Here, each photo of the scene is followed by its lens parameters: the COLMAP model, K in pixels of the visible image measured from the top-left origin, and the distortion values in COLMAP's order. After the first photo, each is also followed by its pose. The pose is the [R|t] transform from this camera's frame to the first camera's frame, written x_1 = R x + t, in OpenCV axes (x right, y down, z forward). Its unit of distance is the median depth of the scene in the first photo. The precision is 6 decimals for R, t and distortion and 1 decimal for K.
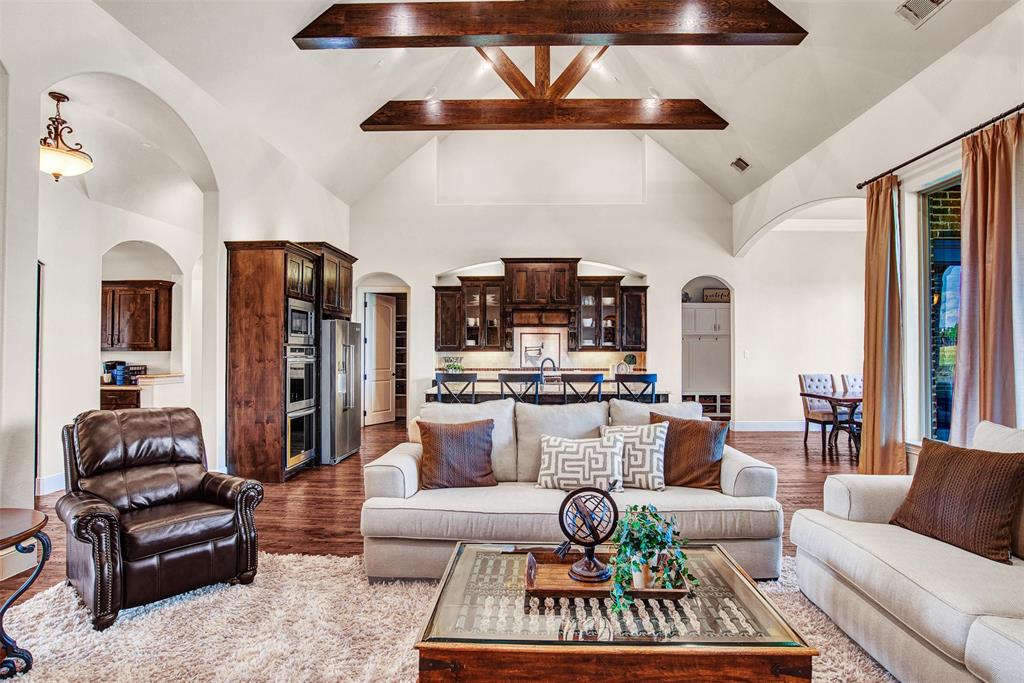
lens RADIAL K [[536.7, 0, 509.7], [0, 536.7, 350.4], [0, 0, 1]] dist [-0.037197, 0.006040]
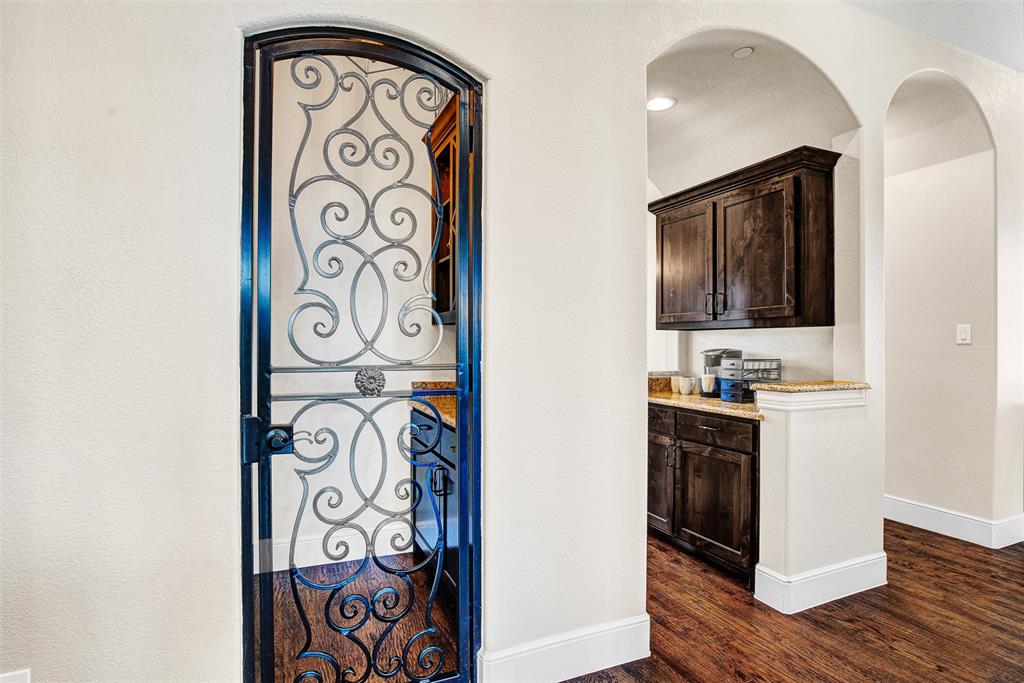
lens RADIAL K [[536.7, 0, 514.3], [0, 536.7, 341.4], [0, 0, 1]] dist [-0.037197, 0.006040]
pose [[0.424541, -0.003157, -0.905403, -0.387965], [0.008747, 0.999962, 0.000614, 0.011557], [0.905366, -0.008180, 0.424552, 0.623392]]
